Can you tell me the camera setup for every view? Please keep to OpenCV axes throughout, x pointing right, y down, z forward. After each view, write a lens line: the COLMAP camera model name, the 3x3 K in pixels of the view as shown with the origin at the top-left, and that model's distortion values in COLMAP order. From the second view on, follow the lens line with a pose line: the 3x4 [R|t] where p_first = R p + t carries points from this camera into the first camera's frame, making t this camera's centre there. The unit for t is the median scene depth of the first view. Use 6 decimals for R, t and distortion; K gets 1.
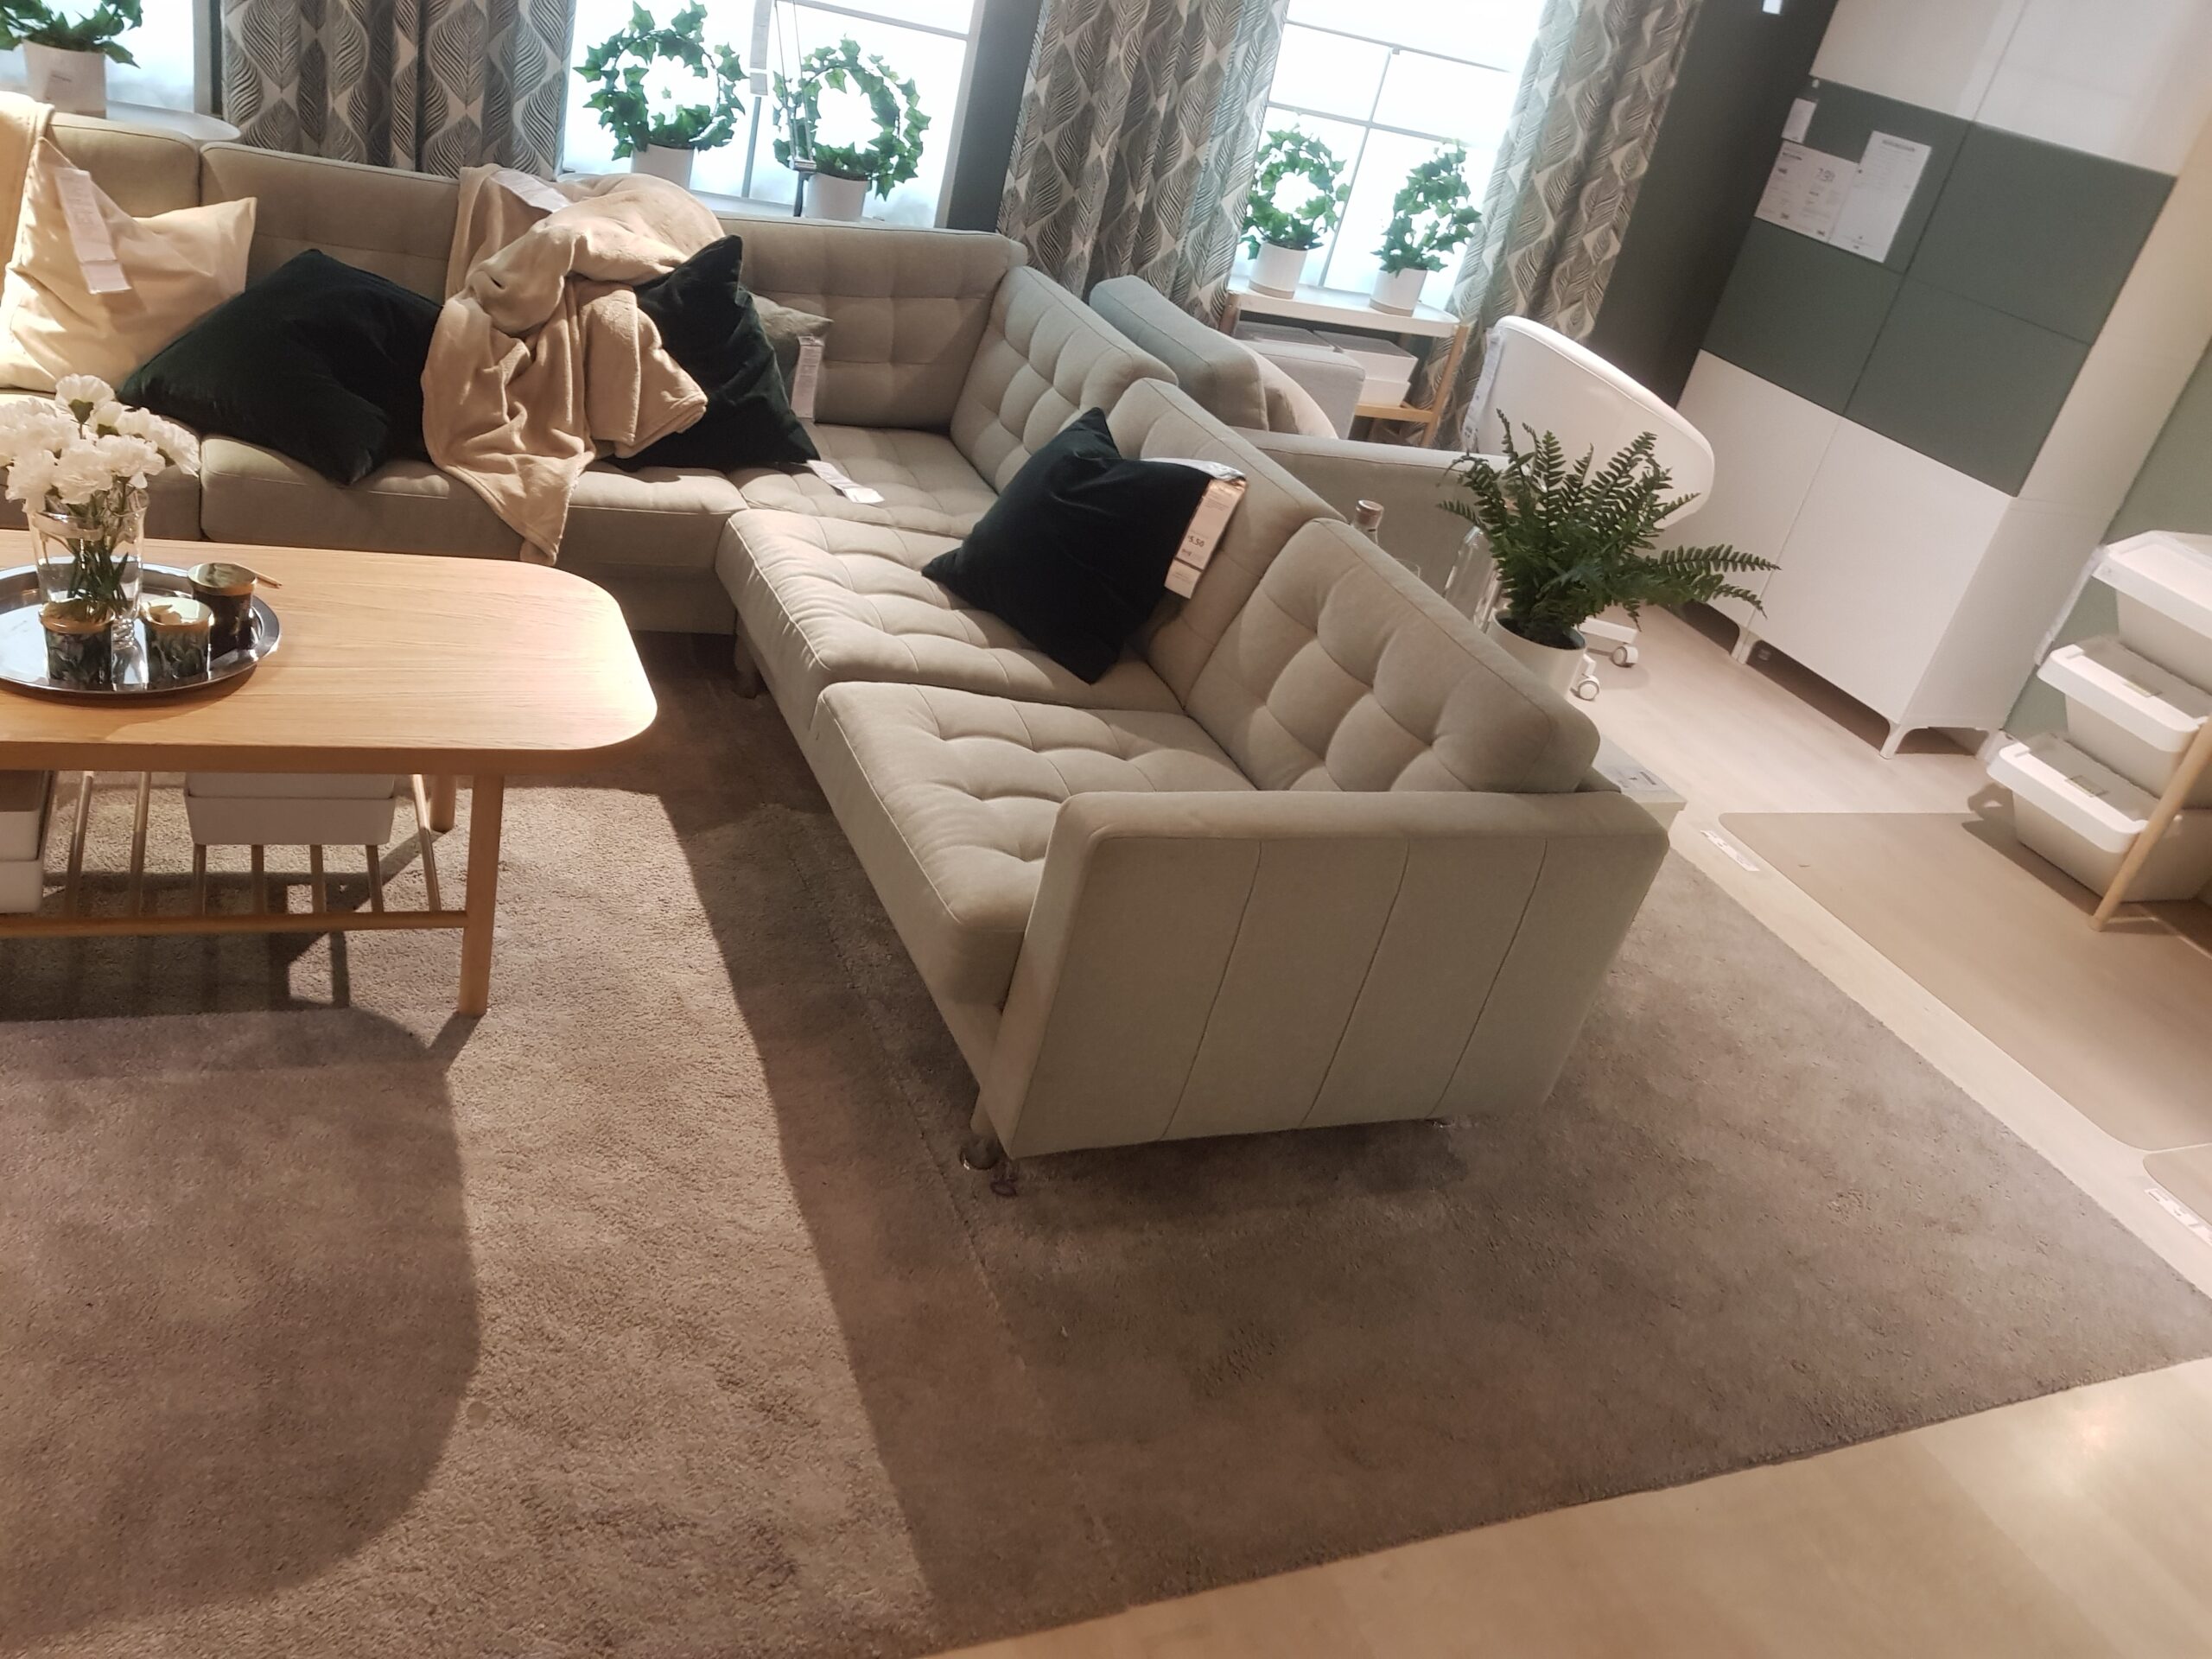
lens RADIAL K [[1694.1, 0, 1099.4], [0, 1694.1, 843.6], [0, 0, 1]] dist [0.007807, 0.002356]
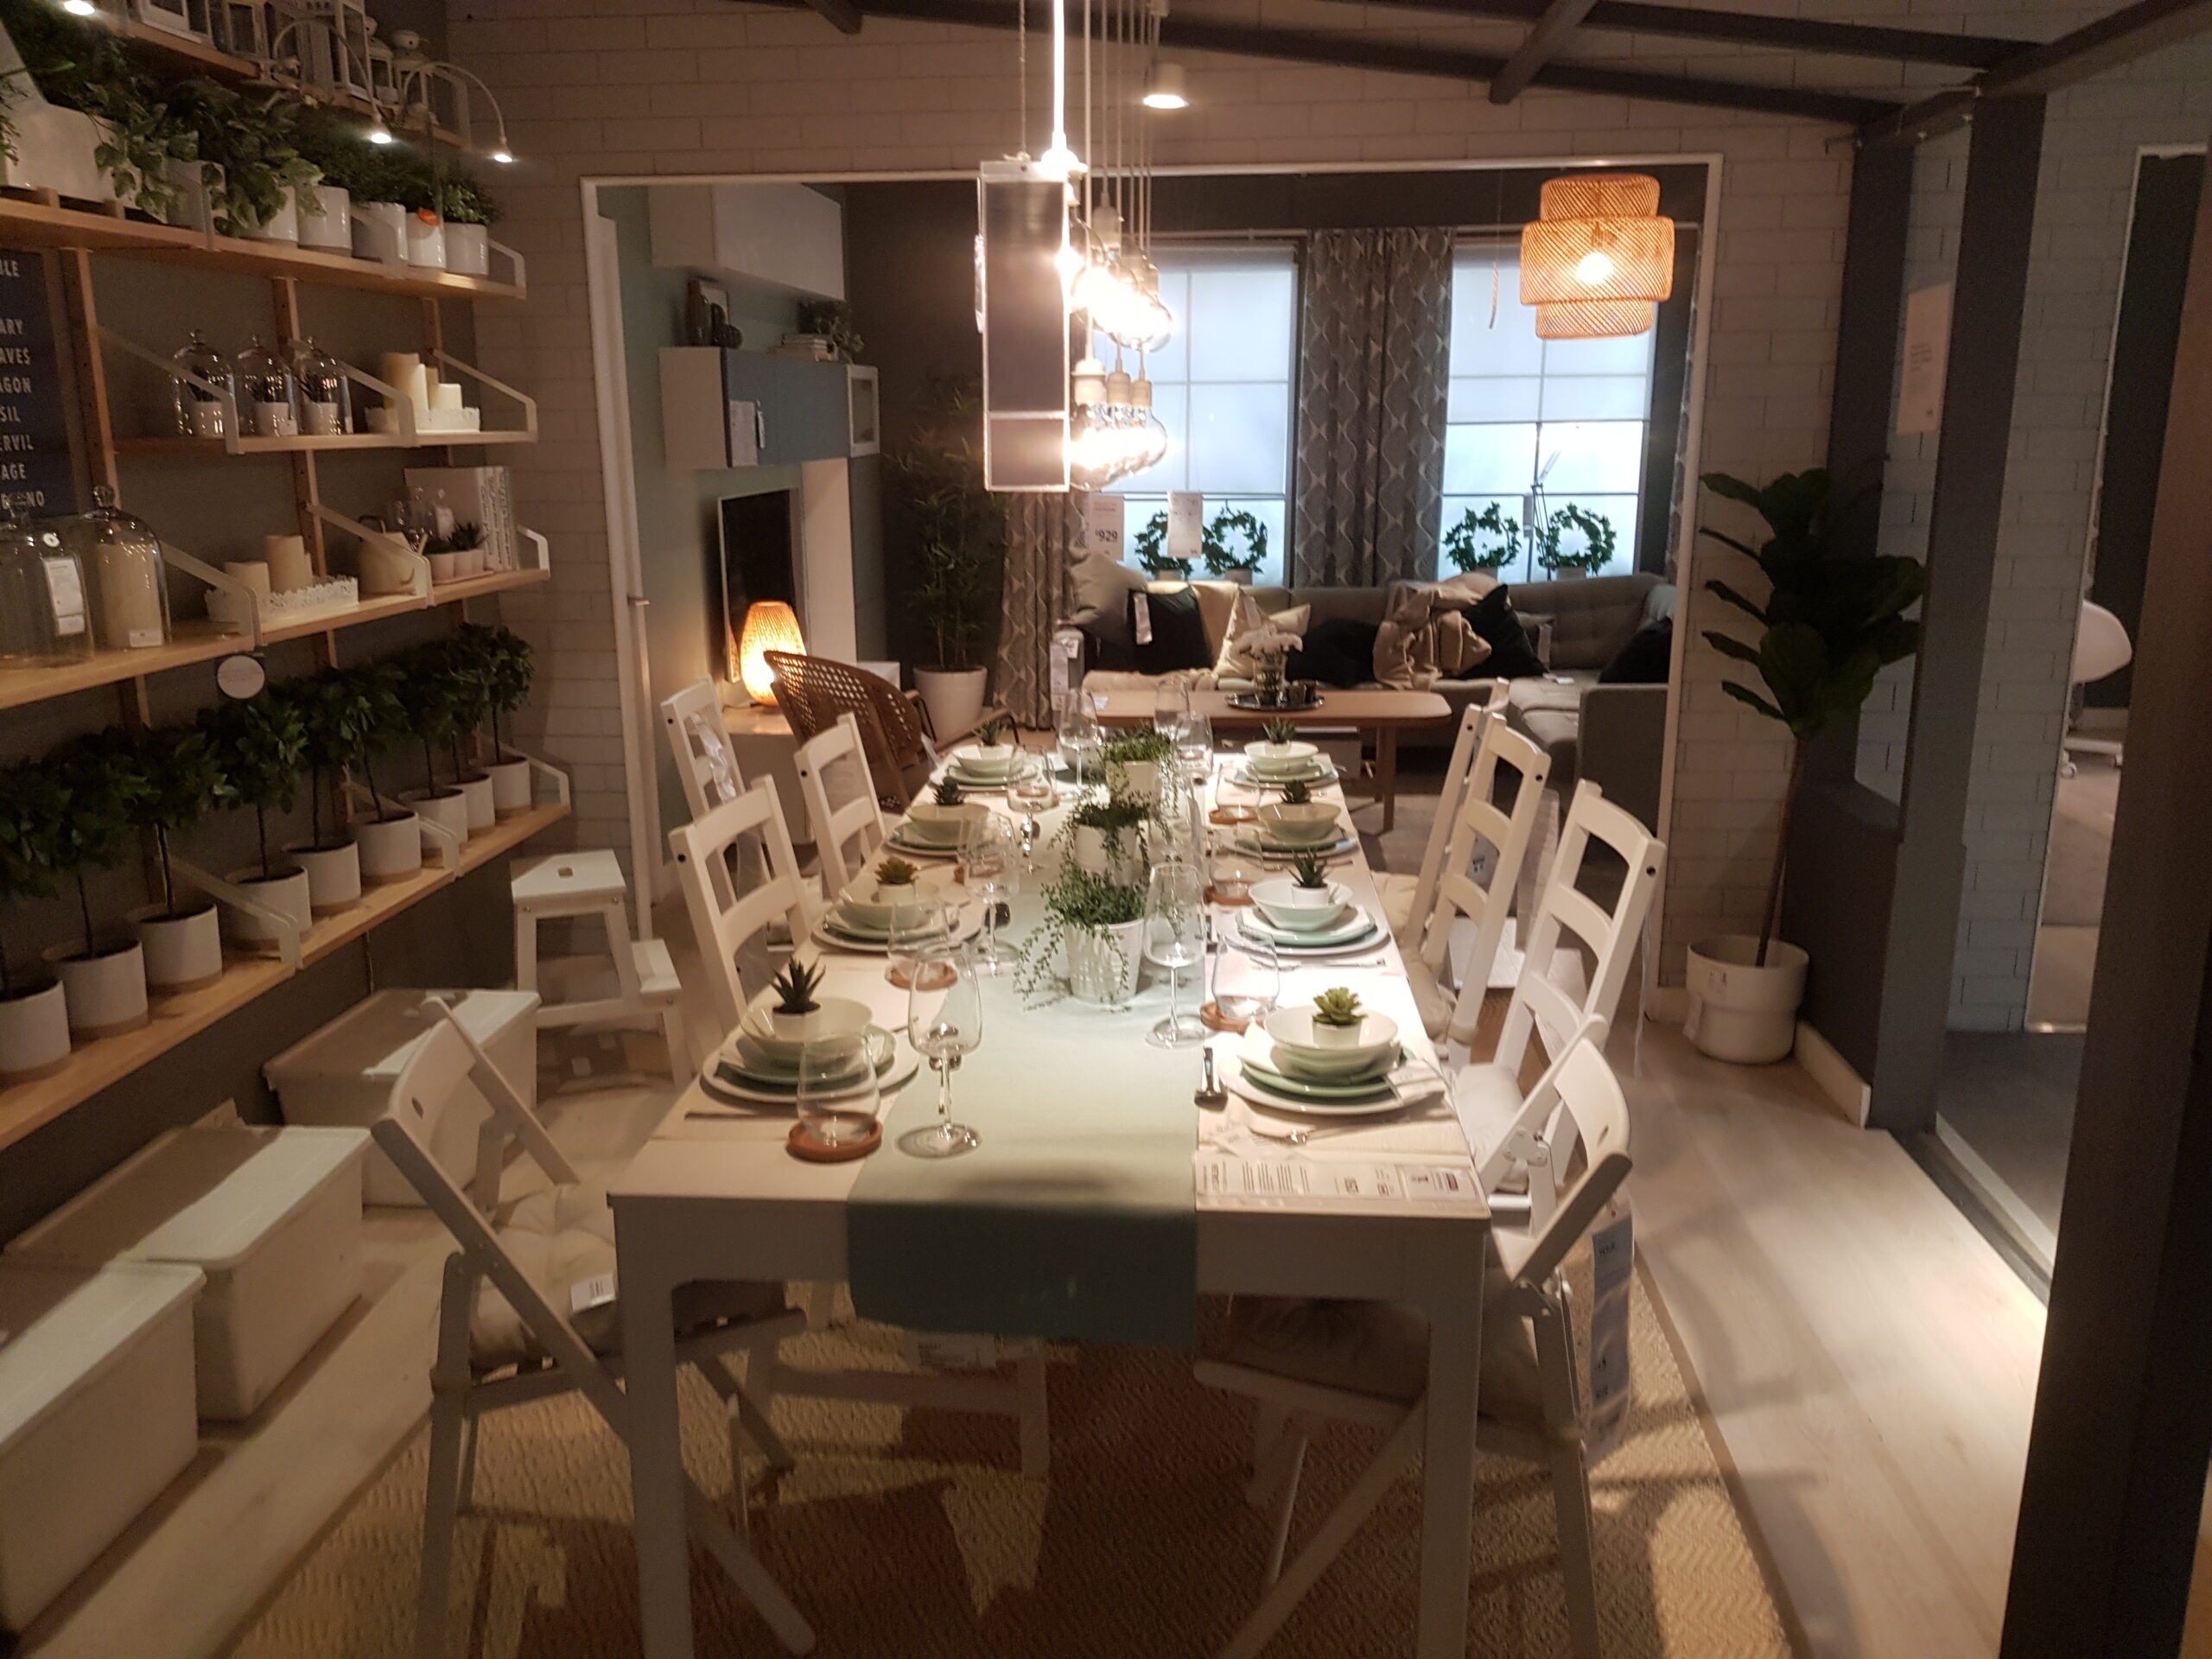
lens RADIAL K [[1694.1, 0, 1098.9], [0, 1694.1, 824.0], [0, 0, 1]] dist [0.007807, 0.002356]
pose [[0.855675, -0.122202, -0.502879, 0.369212], [-0.052683, 0.946104, -0.319550, 0.611655], [0.514825, 0.299924, 0.803120, -0.872982]]
